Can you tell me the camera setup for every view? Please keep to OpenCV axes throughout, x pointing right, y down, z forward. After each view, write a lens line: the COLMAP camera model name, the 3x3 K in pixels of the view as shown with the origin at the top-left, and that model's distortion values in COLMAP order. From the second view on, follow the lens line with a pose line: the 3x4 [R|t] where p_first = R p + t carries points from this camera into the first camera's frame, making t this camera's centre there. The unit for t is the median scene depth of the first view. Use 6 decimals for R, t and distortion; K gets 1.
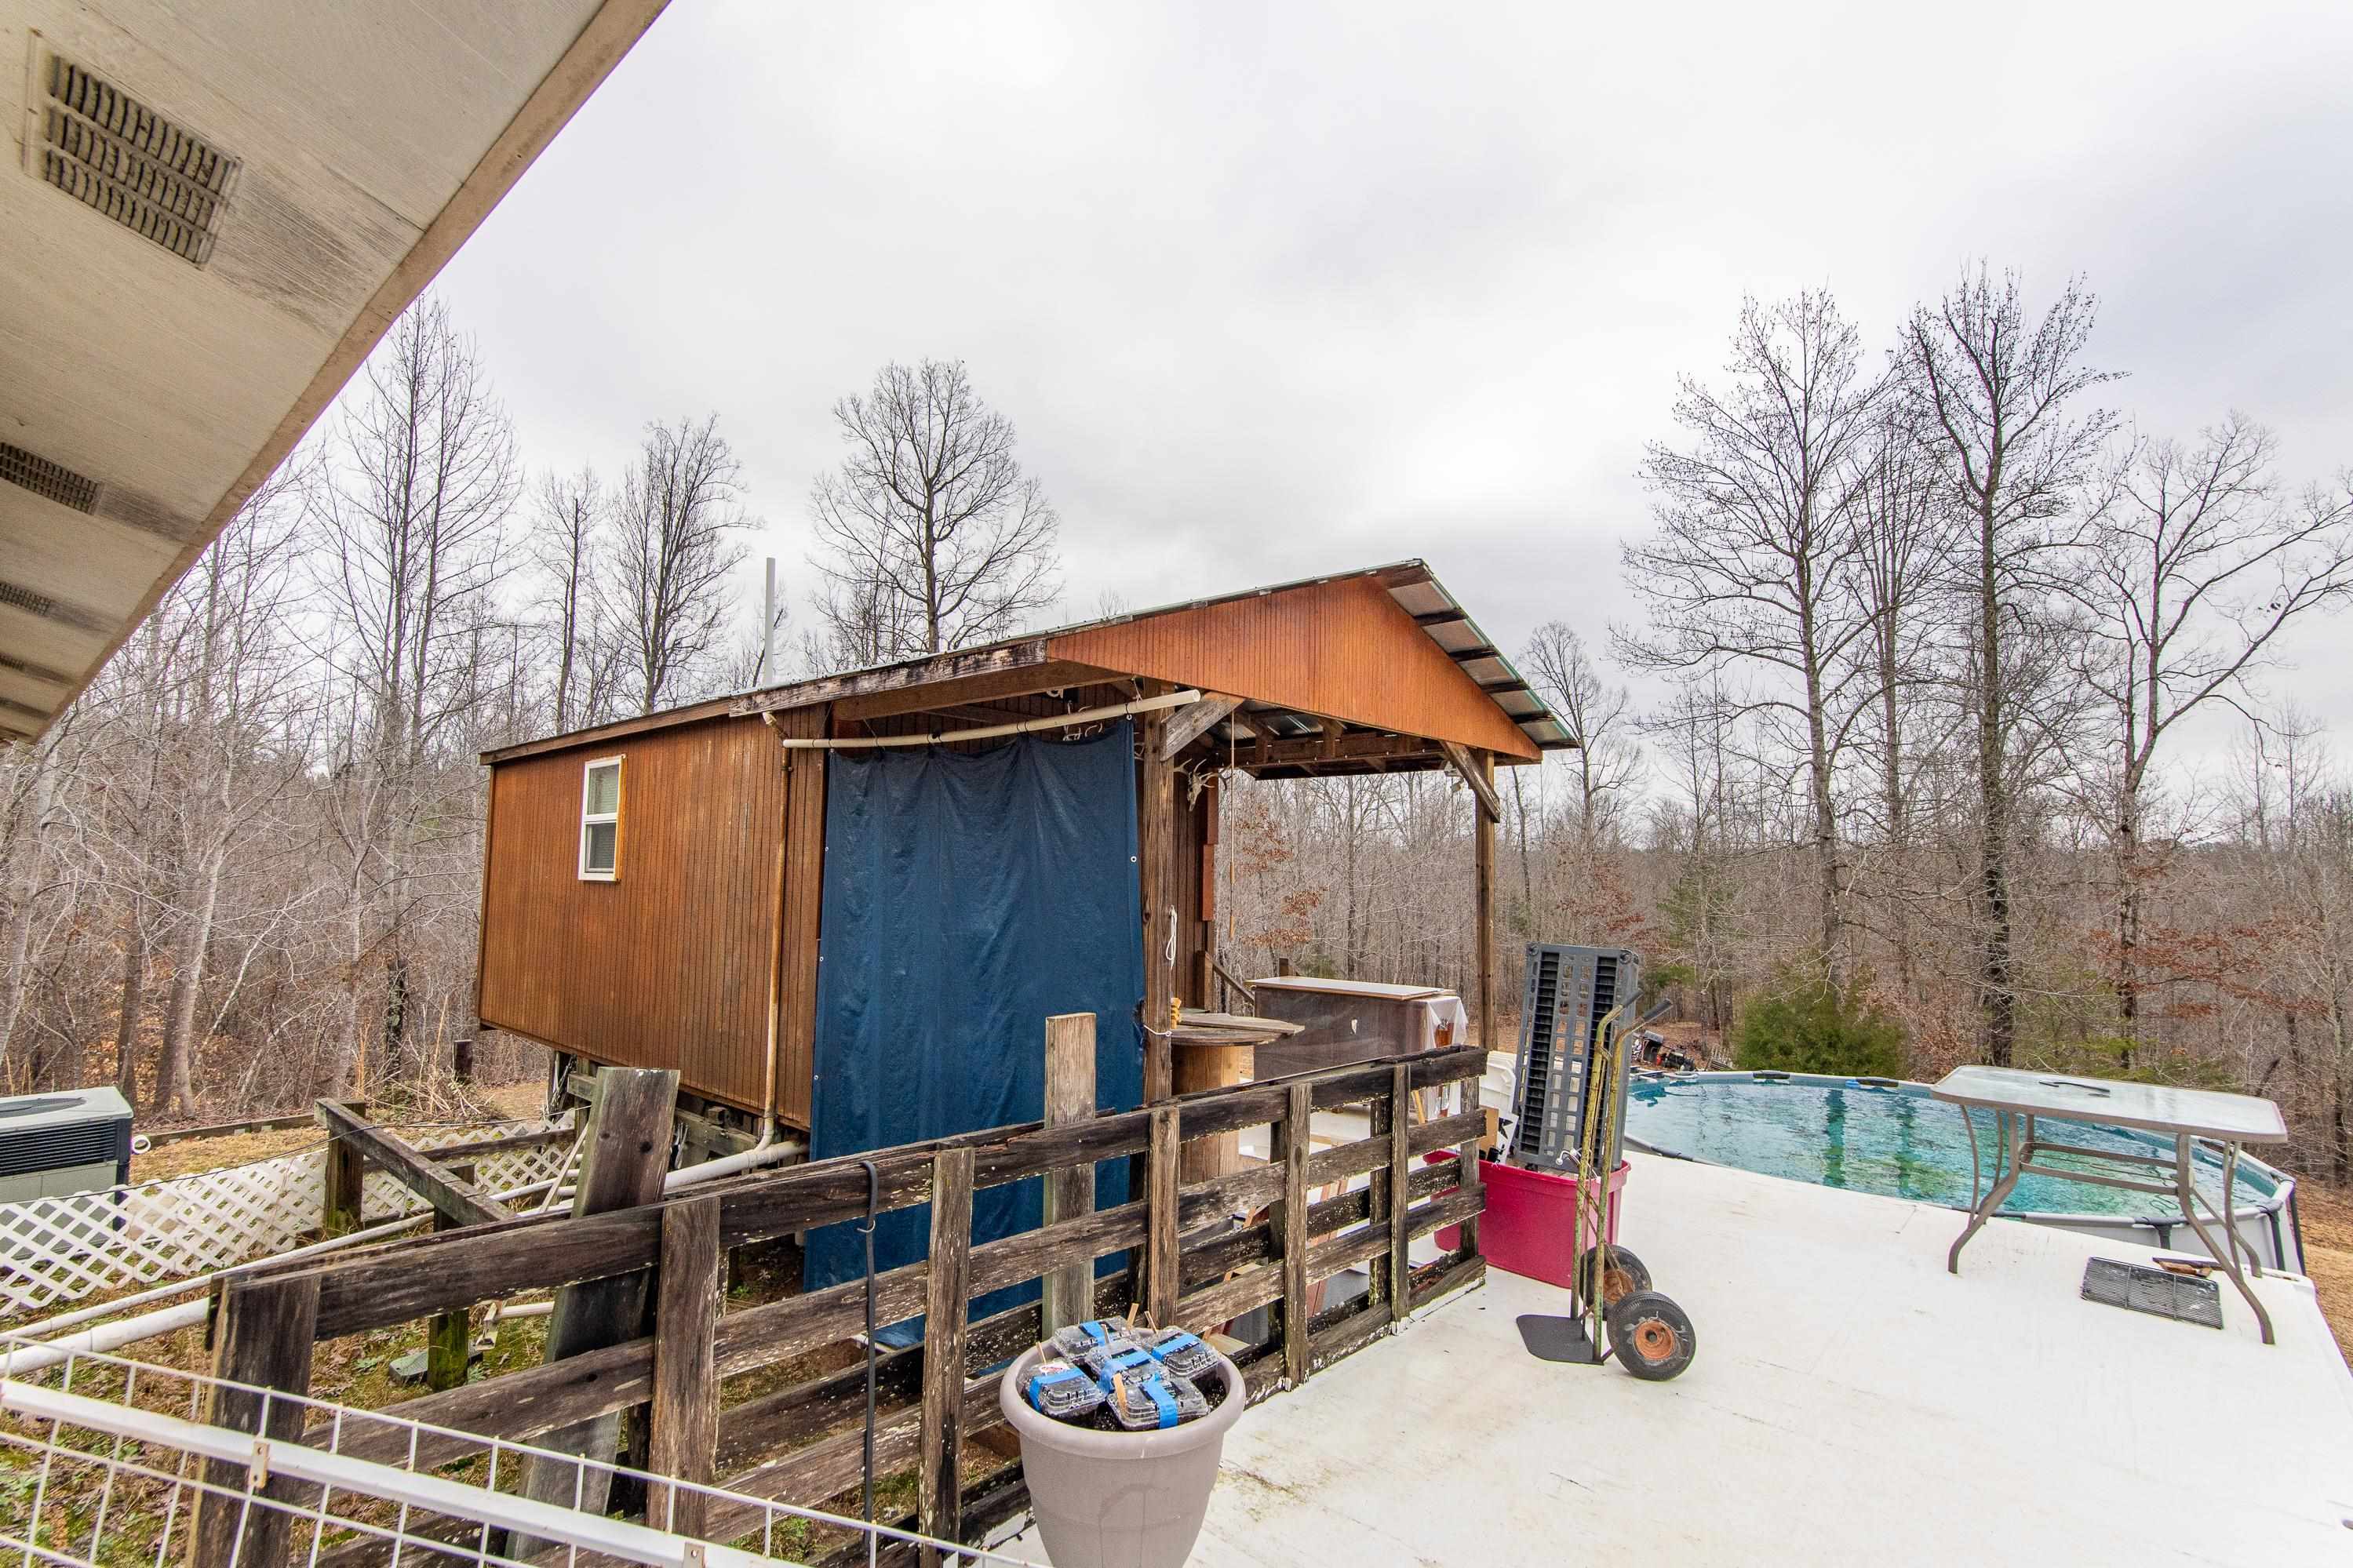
lens RADIAL K [[1101.9, 0, 1176.5], [0, 1101.9, 784.0], [0, 0, 1]] dist [0.029322, 0.000106]
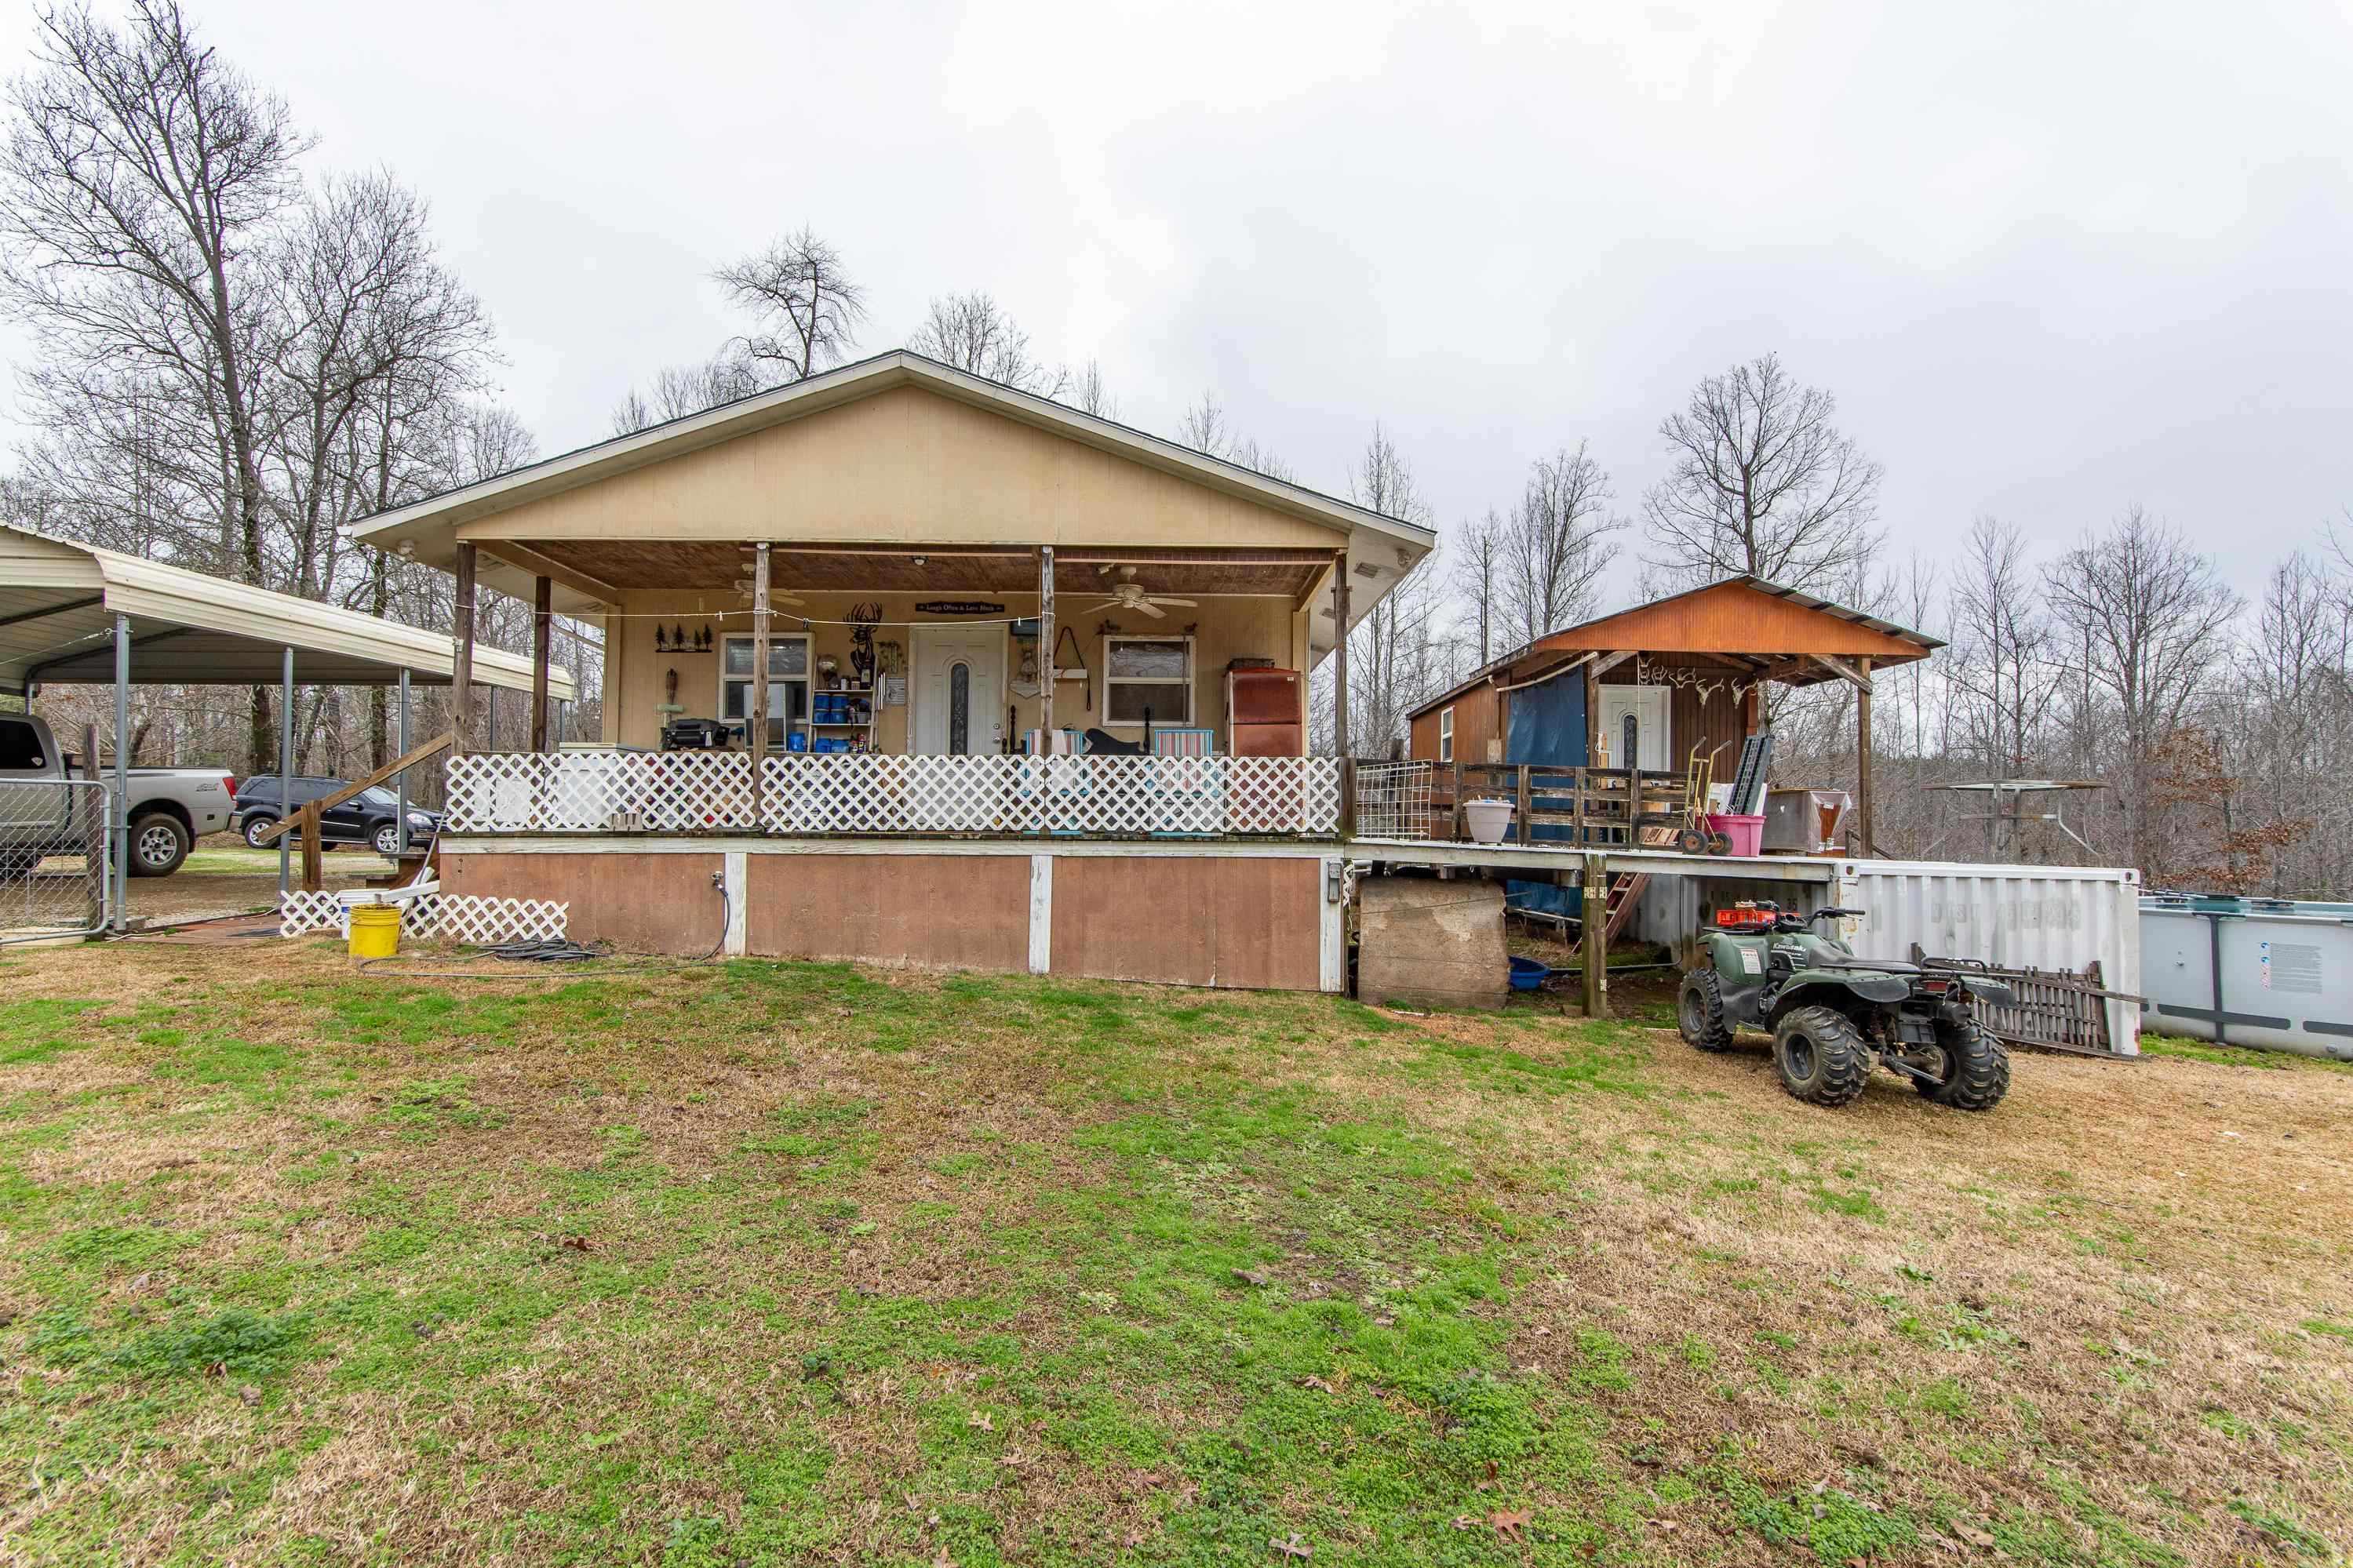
lens RADIAL K [[1002.8, 0, 1181.2], [0, 1002.8, 840.2], [0, 0, 1]] dist [-0.044991, -0.000090]
pose [[0.687687, 0.002477, -0.726003, 0.114964], [0.058243, 0.996583, 0.058568, 0.018675], [0.723668, -0.082561, 0.685193, -0.156592]]
